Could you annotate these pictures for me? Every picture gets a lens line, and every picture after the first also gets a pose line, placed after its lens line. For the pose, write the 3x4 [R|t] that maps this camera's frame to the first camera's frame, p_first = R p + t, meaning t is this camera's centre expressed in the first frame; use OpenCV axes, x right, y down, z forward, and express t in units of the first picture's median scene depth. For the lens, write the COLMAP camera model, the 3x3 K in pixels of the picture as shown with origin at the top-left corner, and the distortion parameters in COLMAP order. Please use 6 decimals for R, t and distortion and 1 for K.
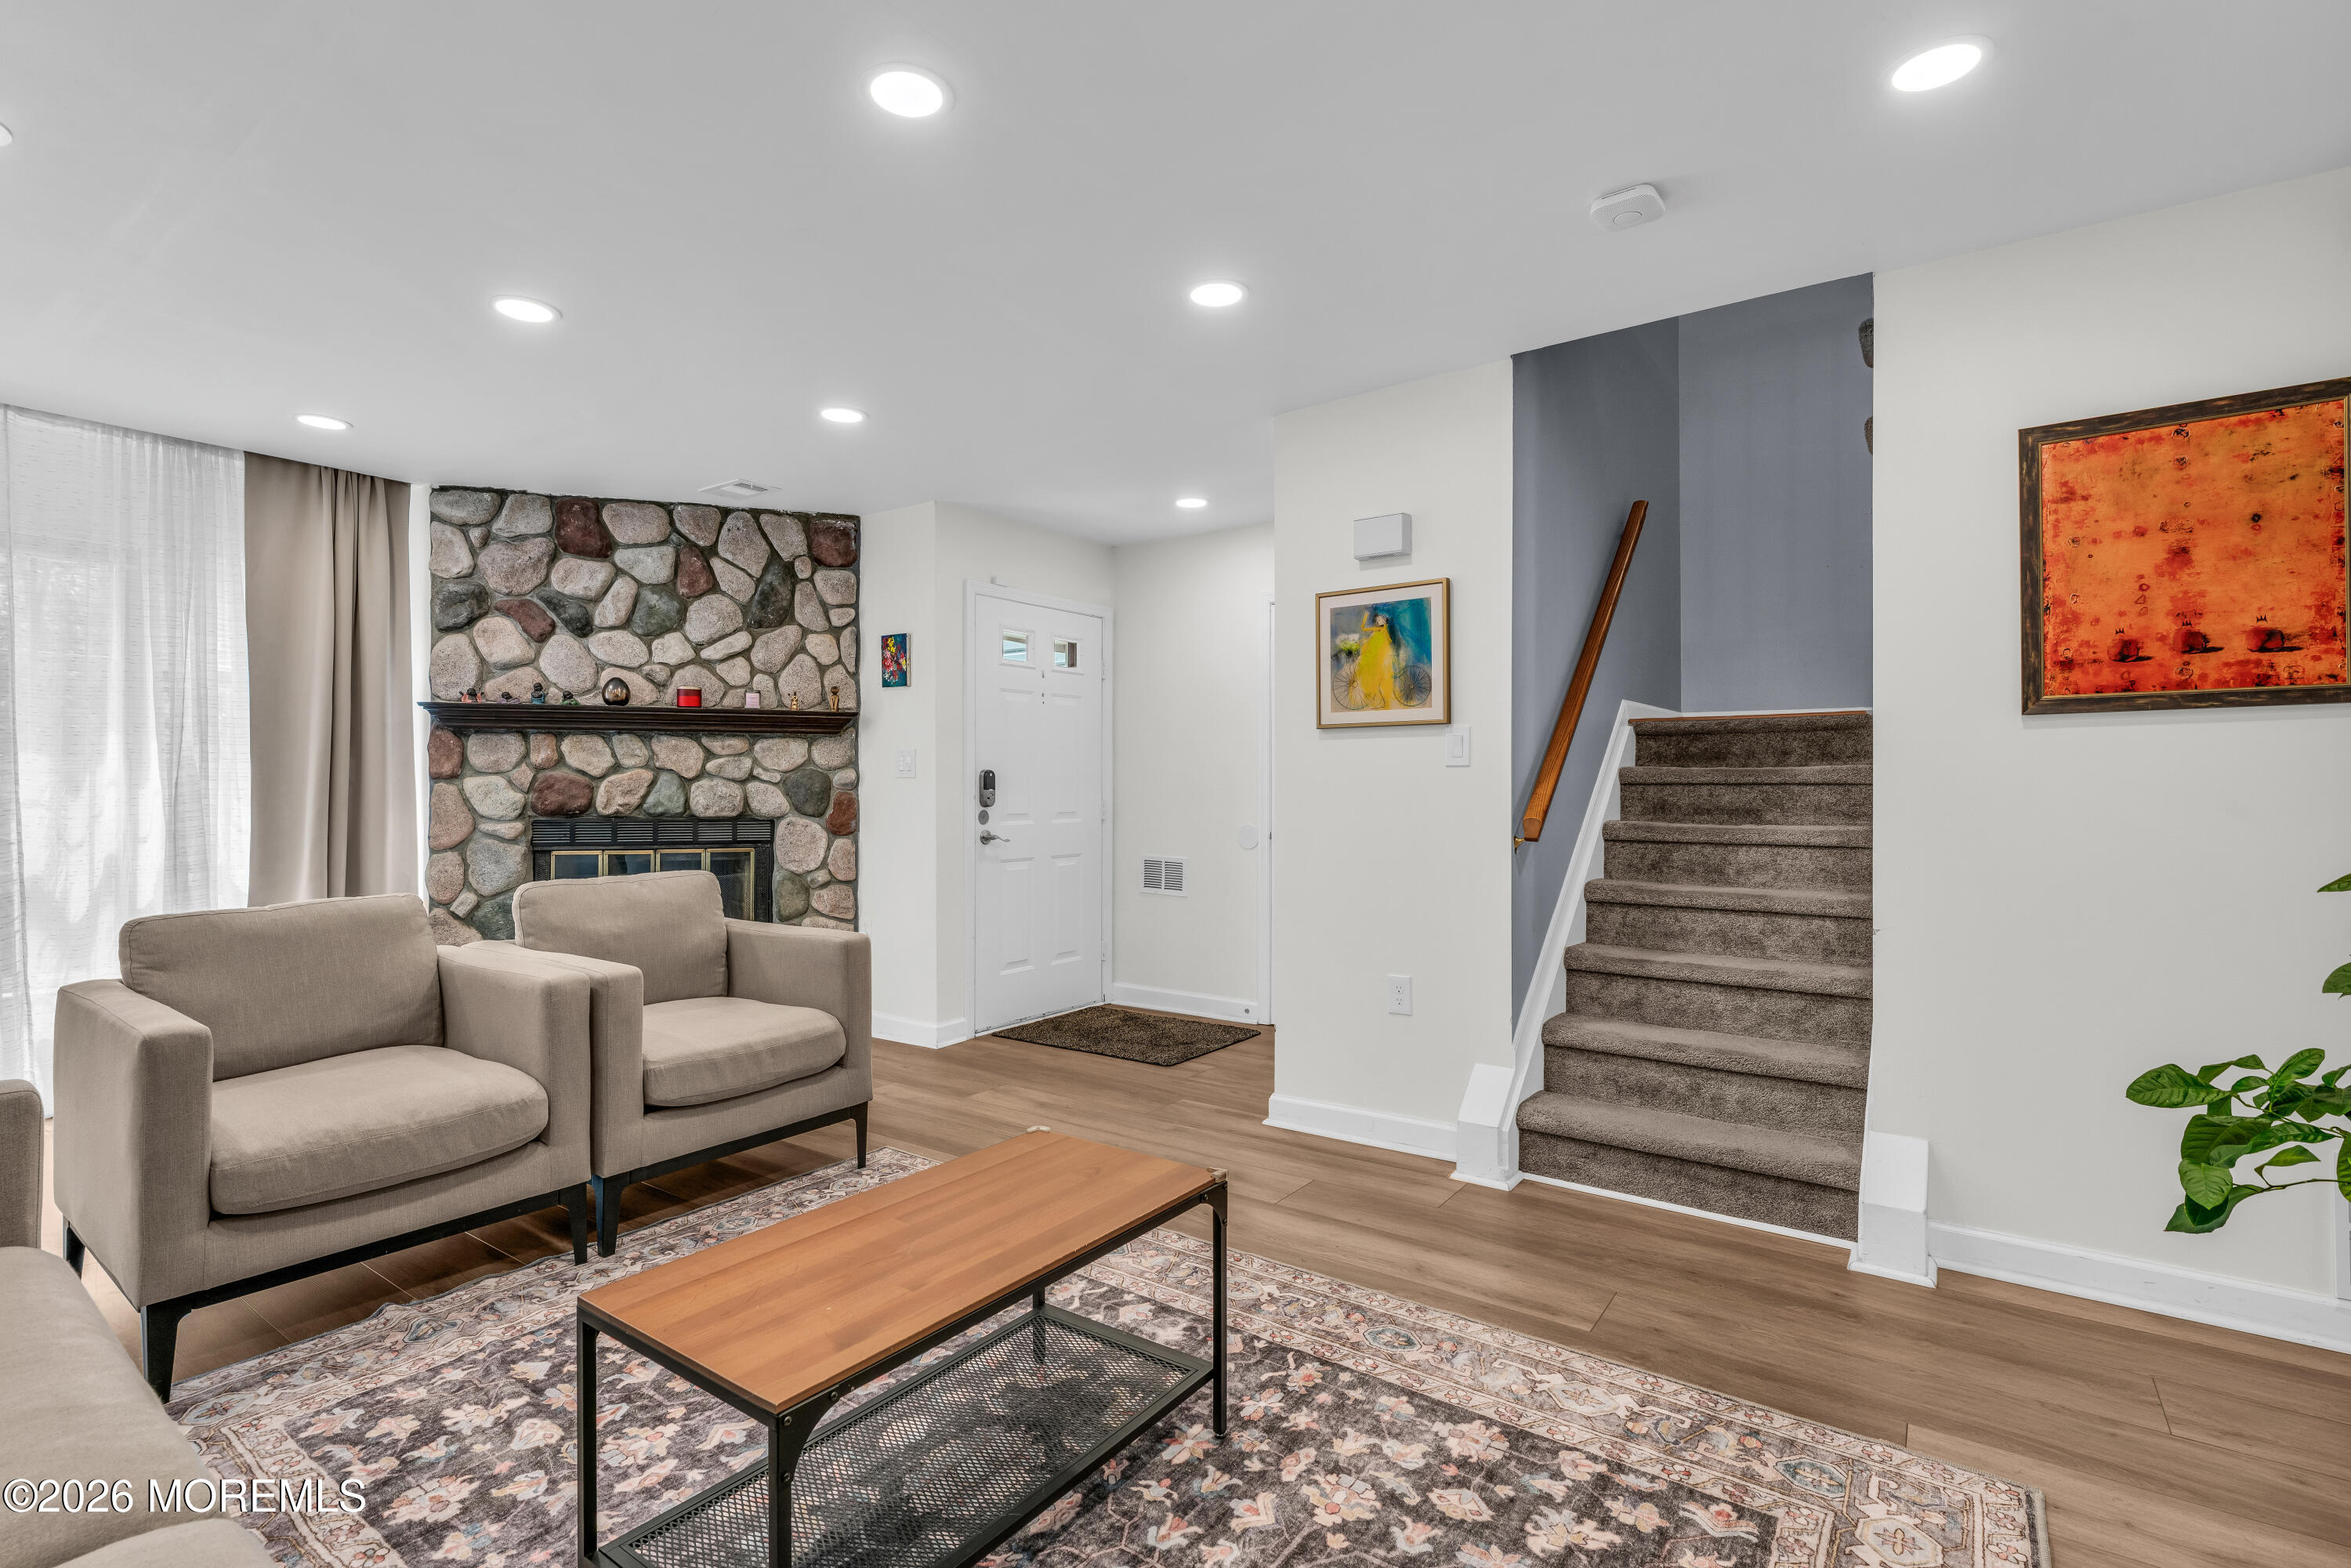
lens RADIAL K [[1091.1, 0, 1175.5], [0, 1091.1, 784.0], [0, 0, 1]] dist [-0.000654, -0.000130]
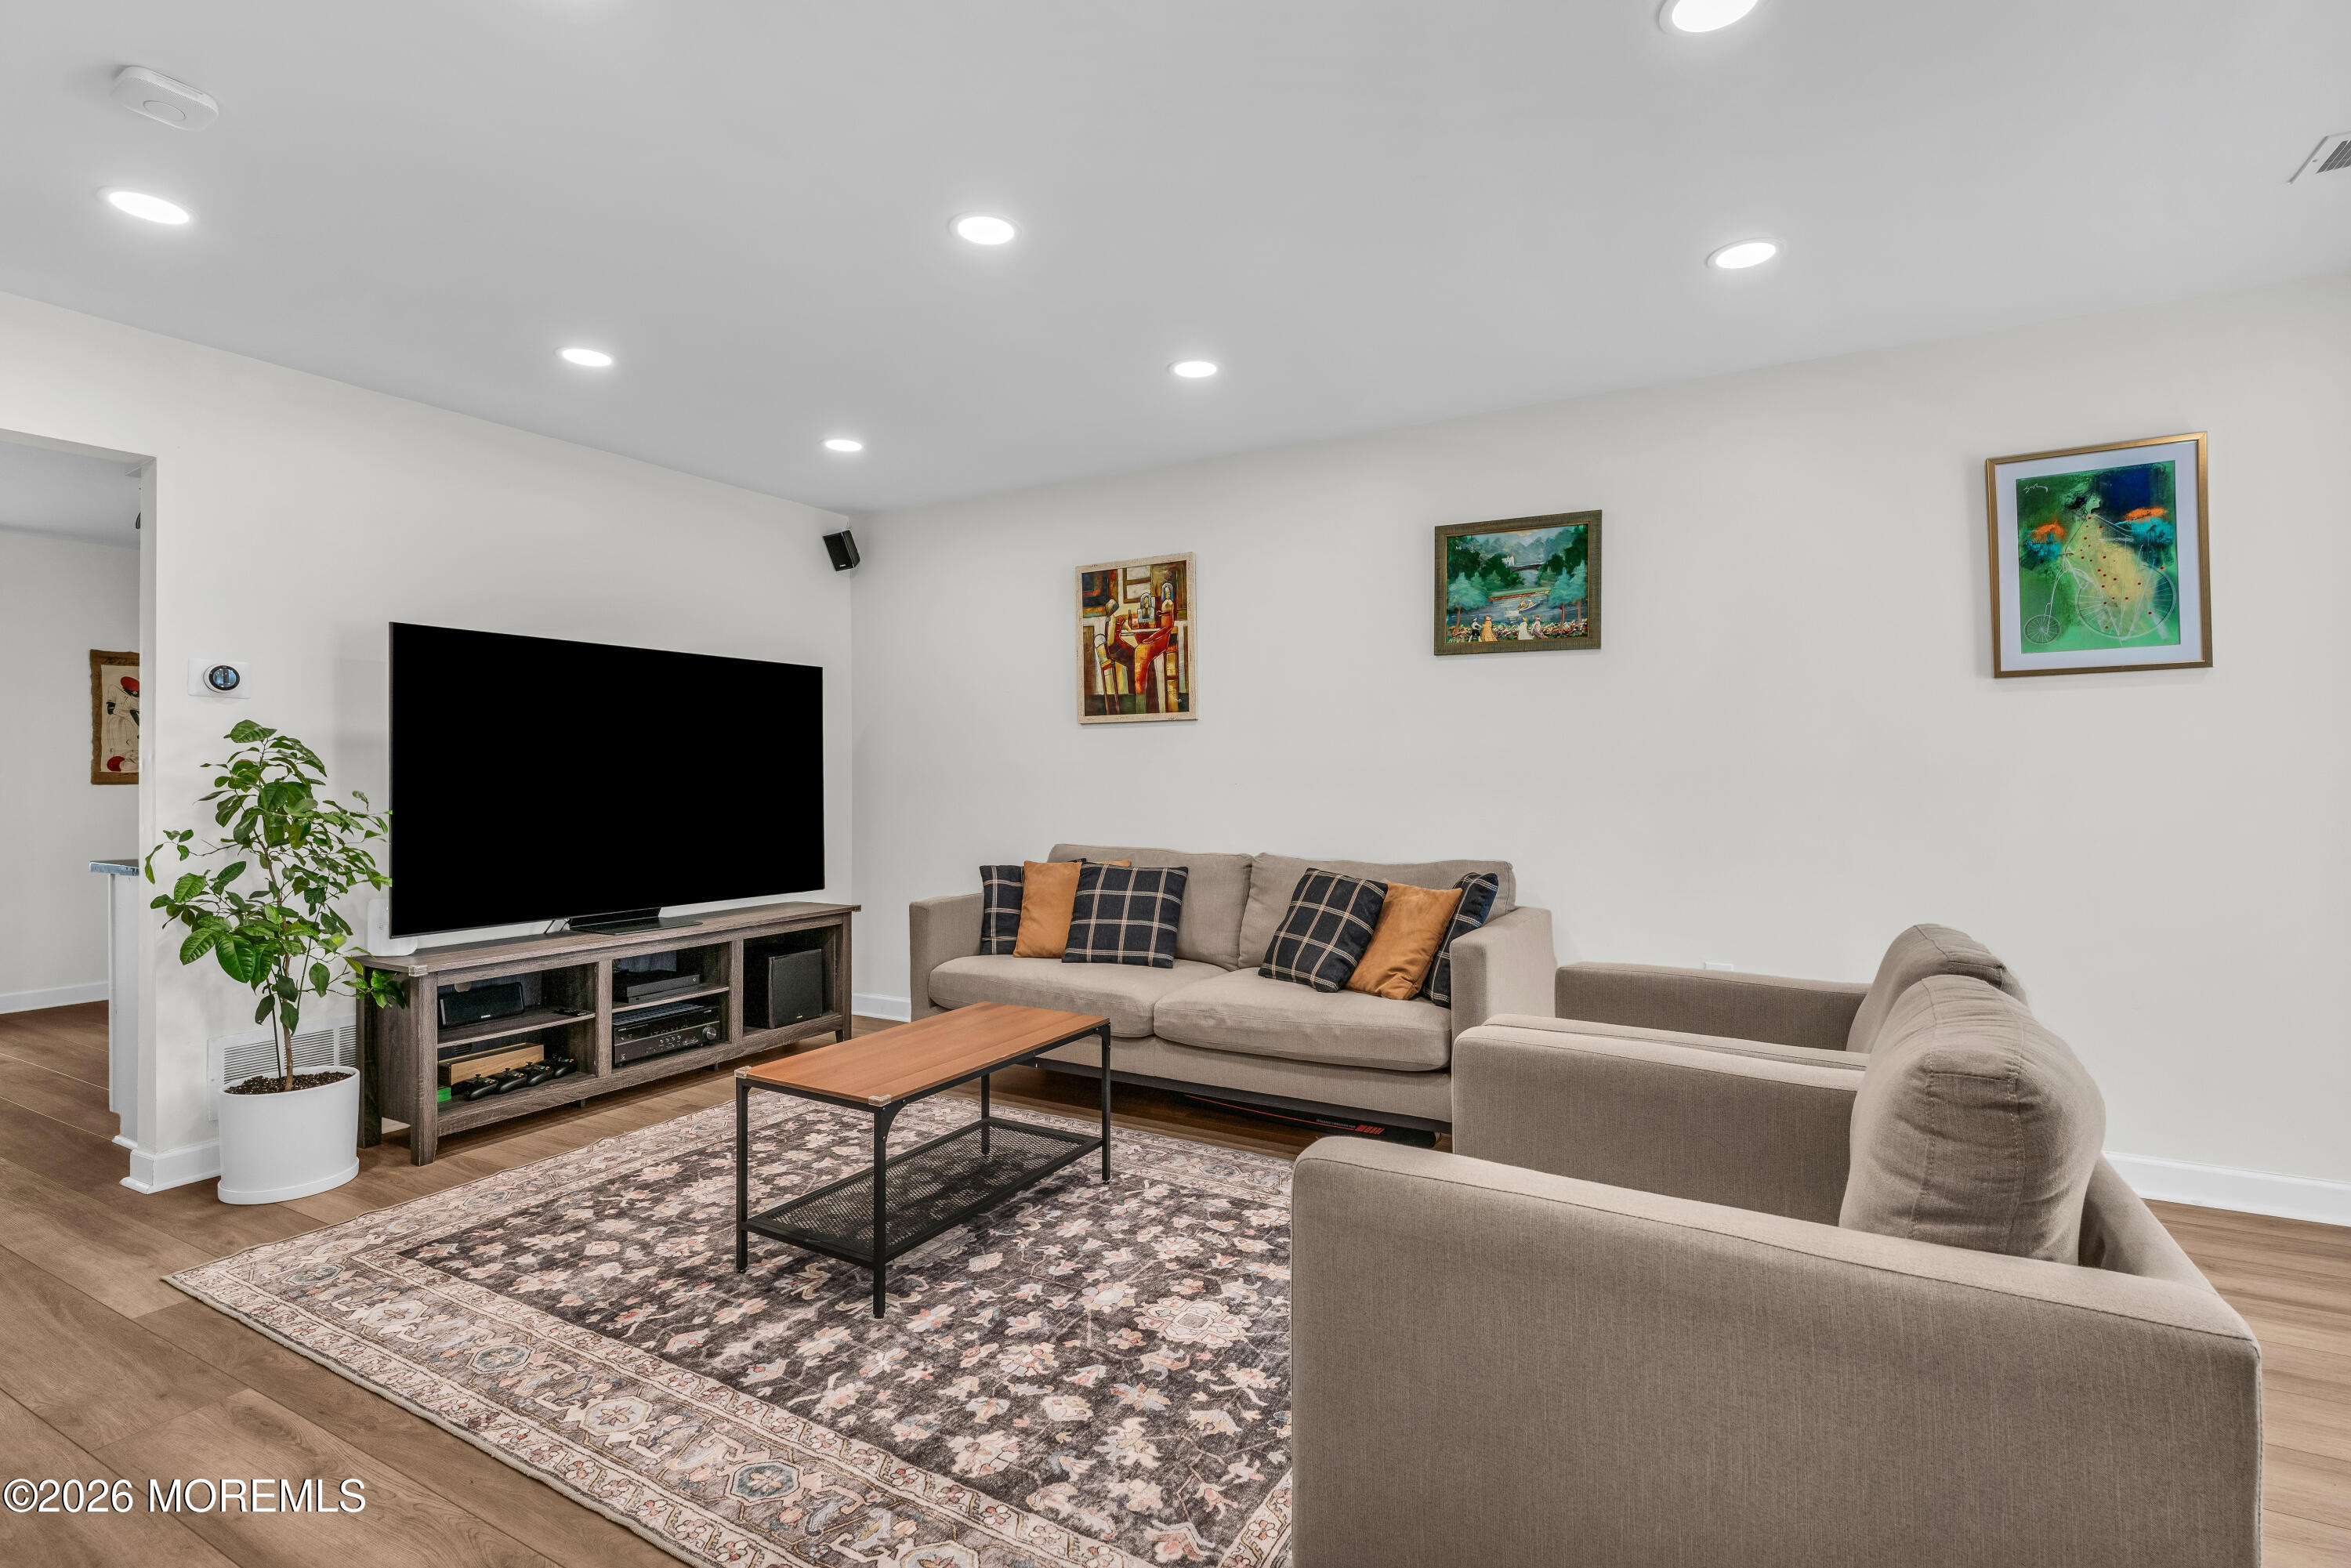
lens RADIAL K [[1109.8, 0, 1163.5], [0, 1109.8, 748.4], [0, 0, 1]] dist [-0.002414, -0.000282]
pose [[-0.994911, 0.002934, -0.100715, -0.129971], [0.005410, 0.999690, -0.024320, 0.001249], [0.100613, -0.024741, -0.994618, 0.937745]]
